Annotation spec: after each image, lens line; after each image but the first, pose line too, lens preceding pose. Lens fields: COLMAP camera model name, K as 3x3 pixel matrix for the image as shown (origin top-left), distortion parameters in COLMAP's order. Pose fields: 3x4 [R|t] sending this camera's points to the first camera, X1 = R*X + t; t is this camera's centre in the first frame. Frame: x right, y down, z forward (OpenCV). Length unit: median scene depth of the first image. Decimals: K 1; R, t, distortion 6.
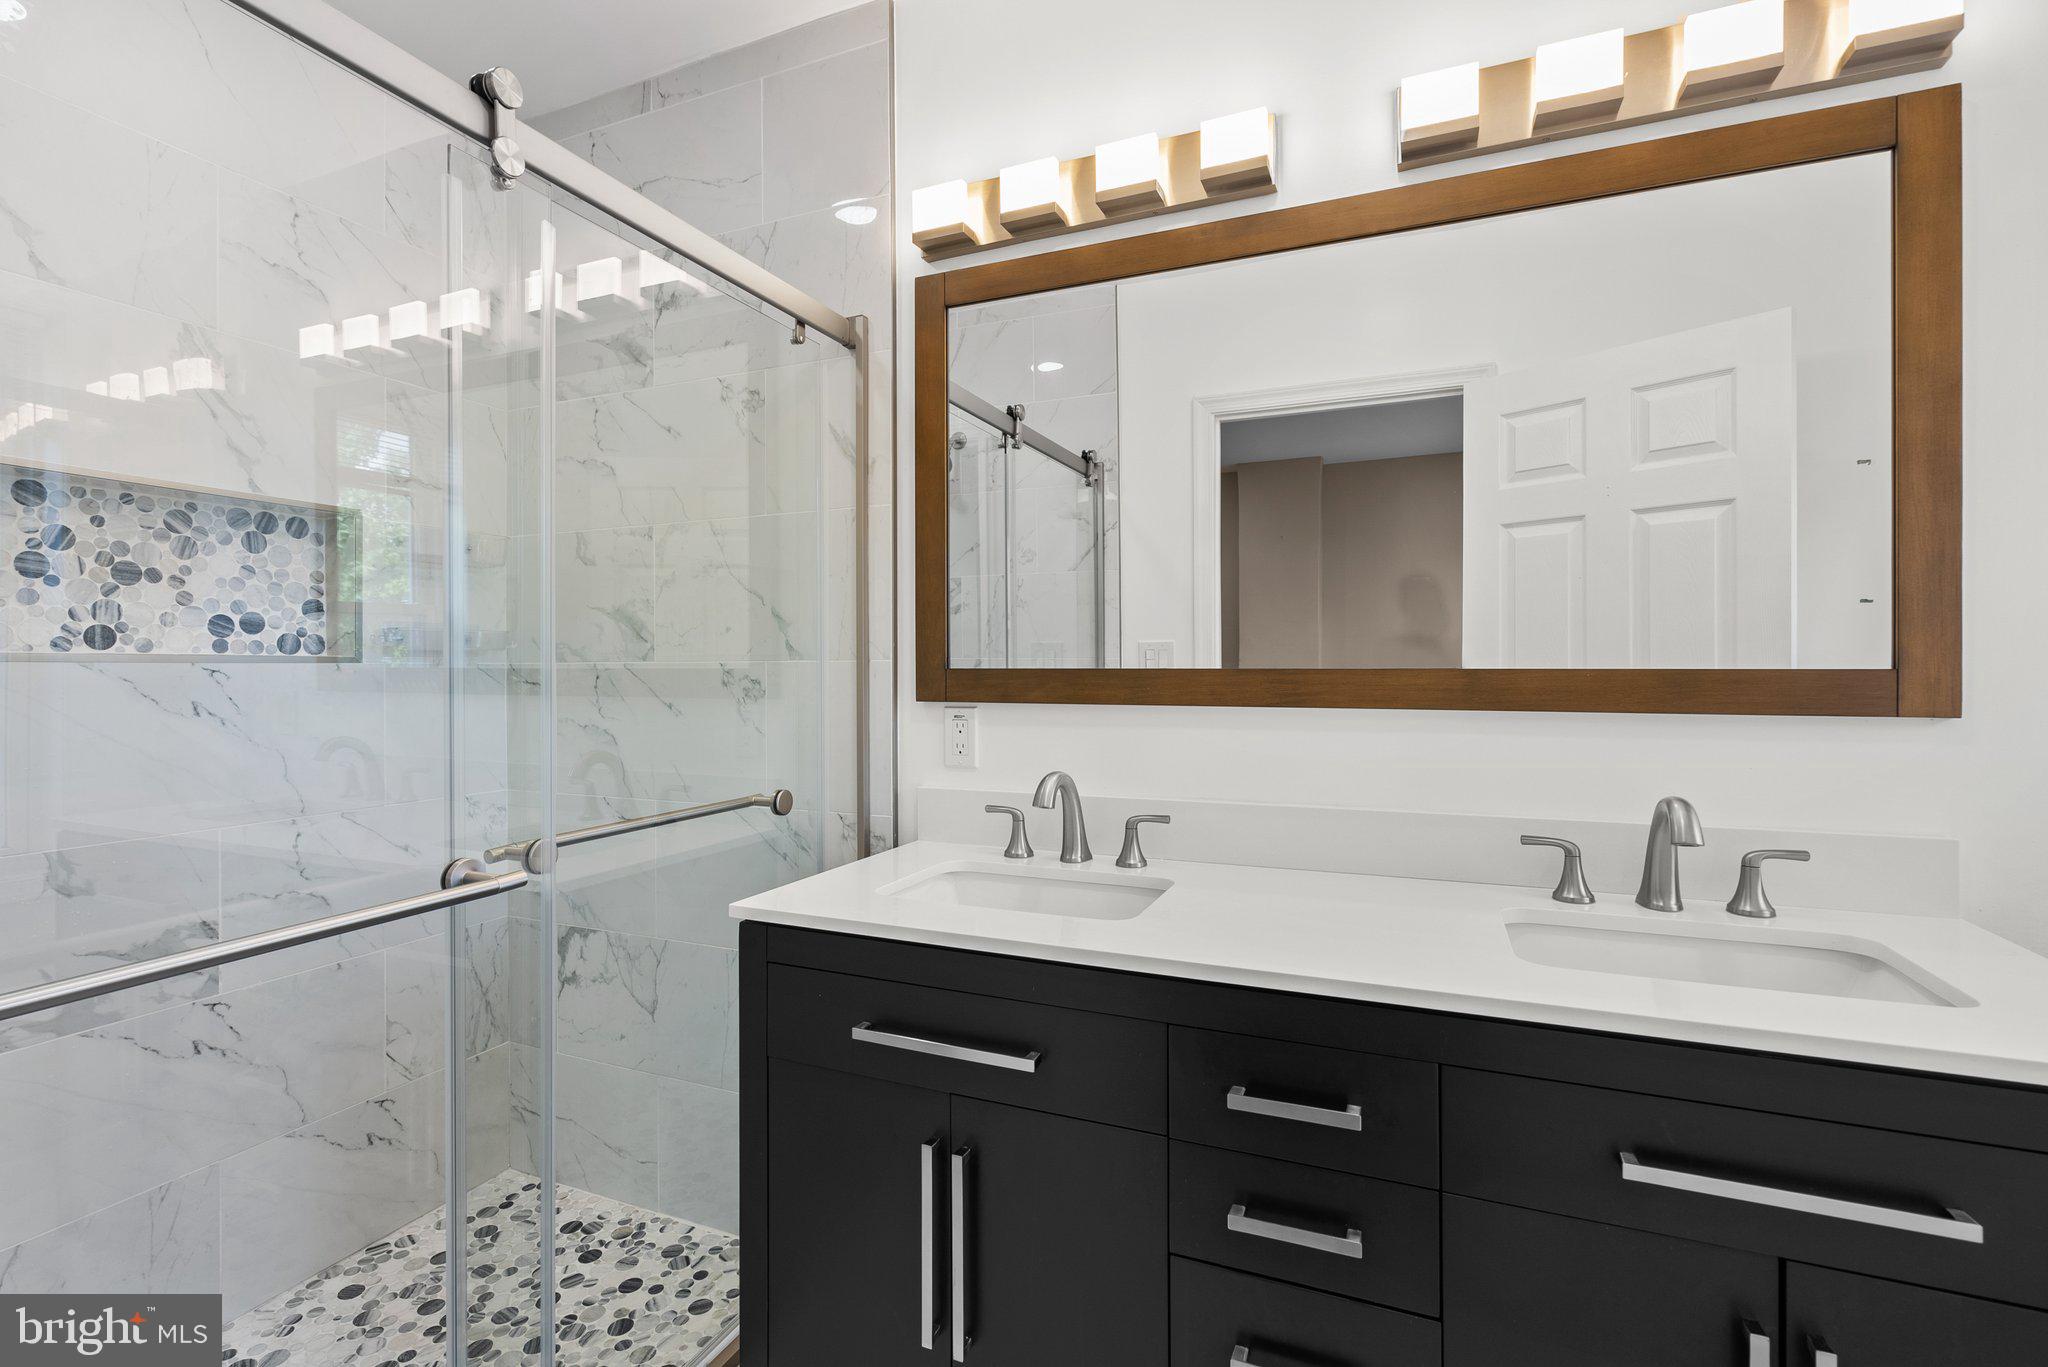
lens RADIAL K [[938.3, 0, 1054.7], [0, 938.3, 649.9], [0, 0, 1]] dist [-0.003646, 0.002840]
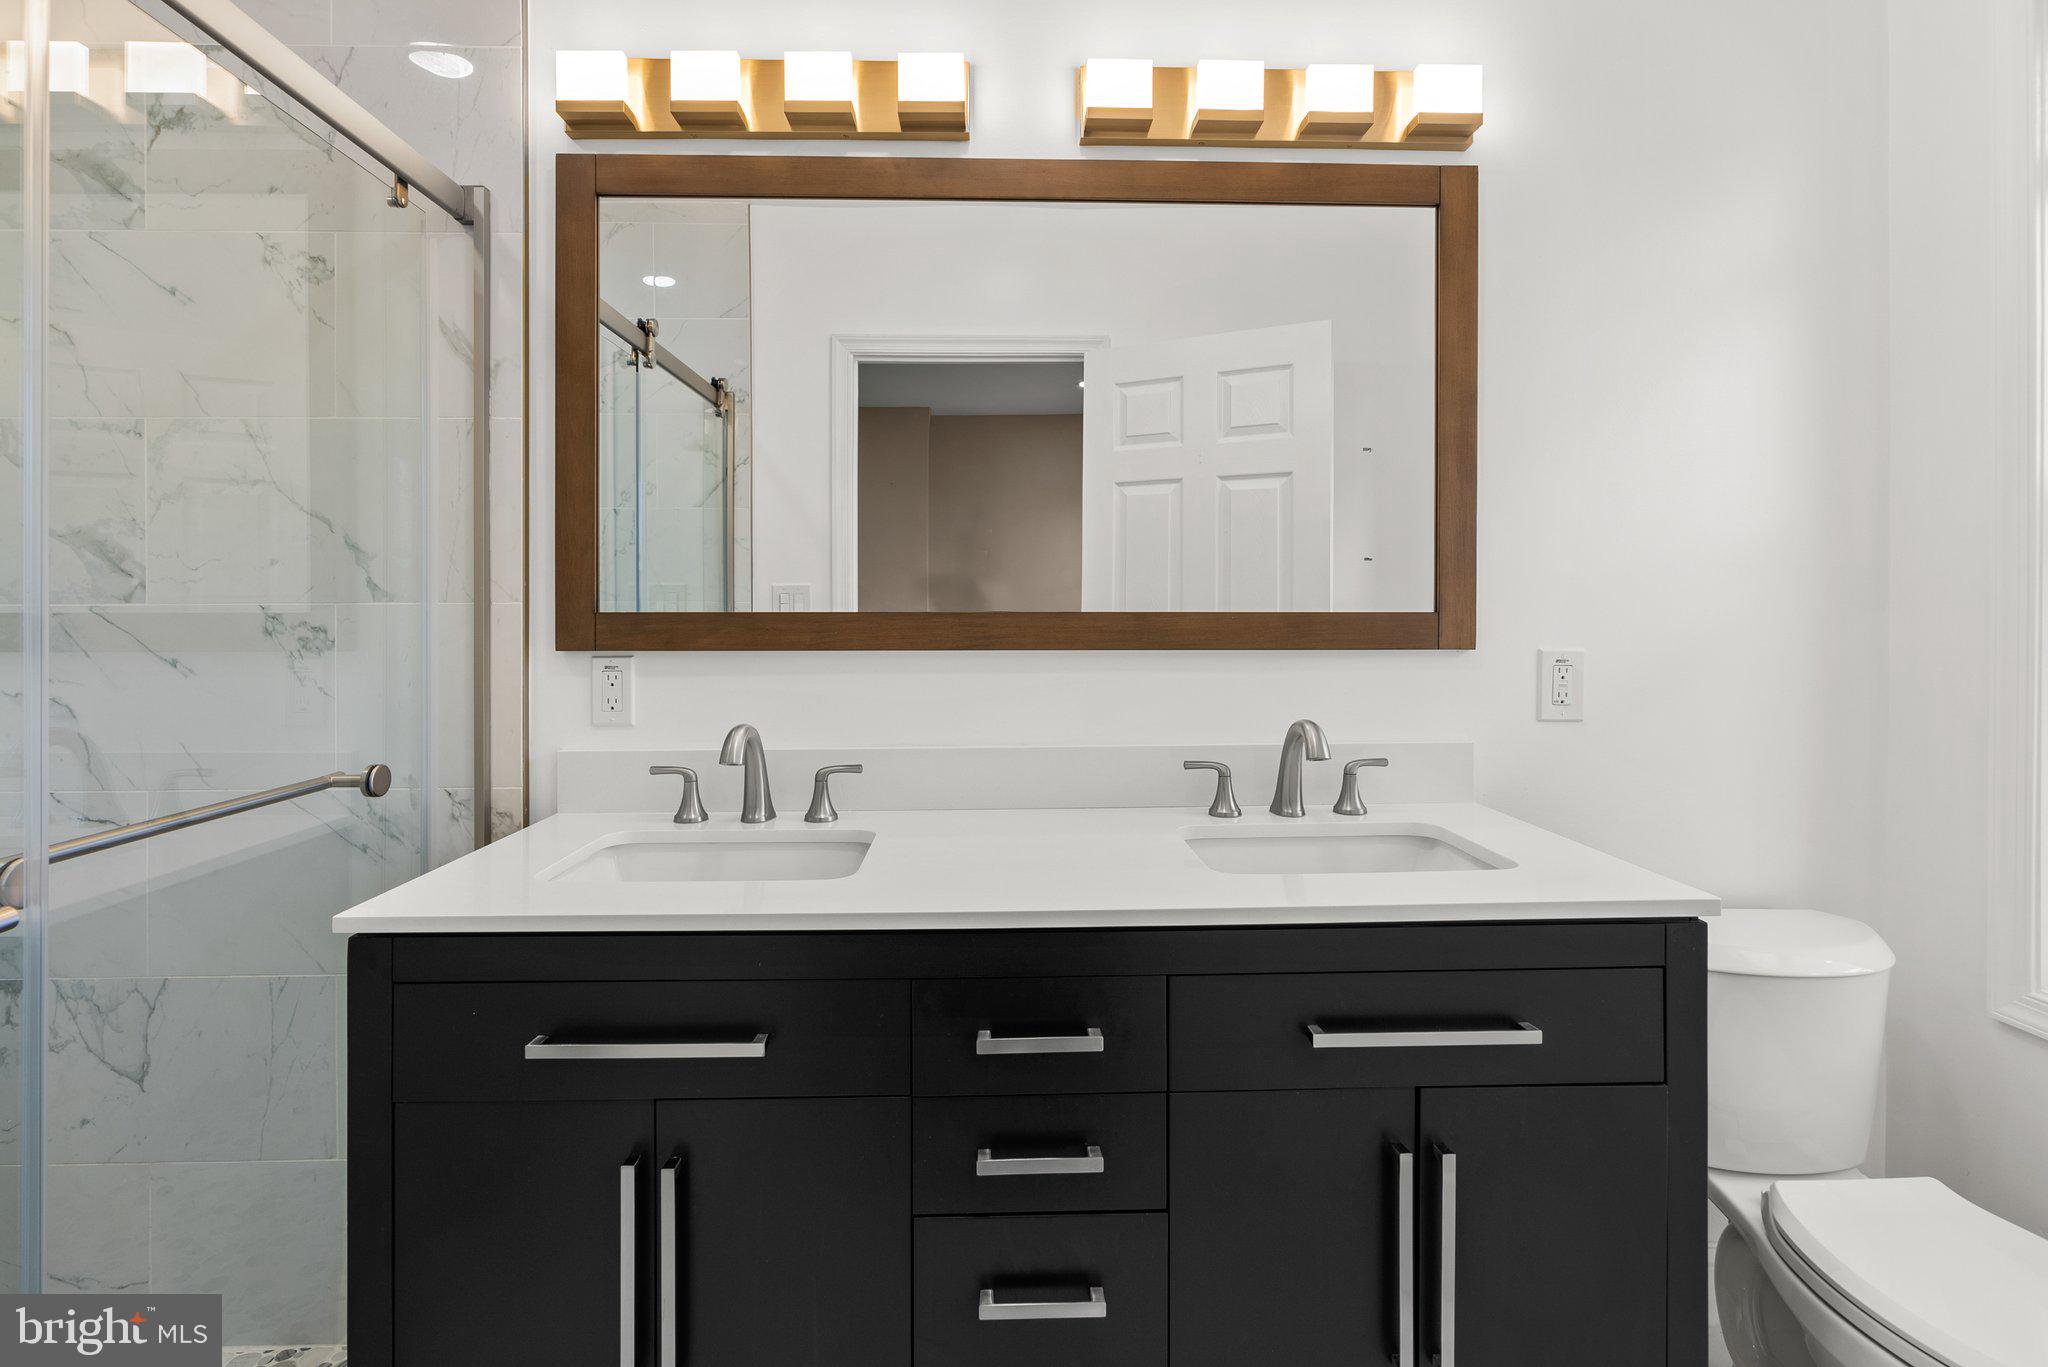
lens RADIAL K [[938.3, 0, 1039.4], [0, 938.3, 598.9], [0, 0, 1]] dist [-0.003646, 0.002840]
pose [[0.910923, 0.005389, 0.412542, -0.106974], [-0.007312, 0.999969, 0.003081, 0.001713], [-0.412512, -0.005823, 0.910934, 0.044671]]
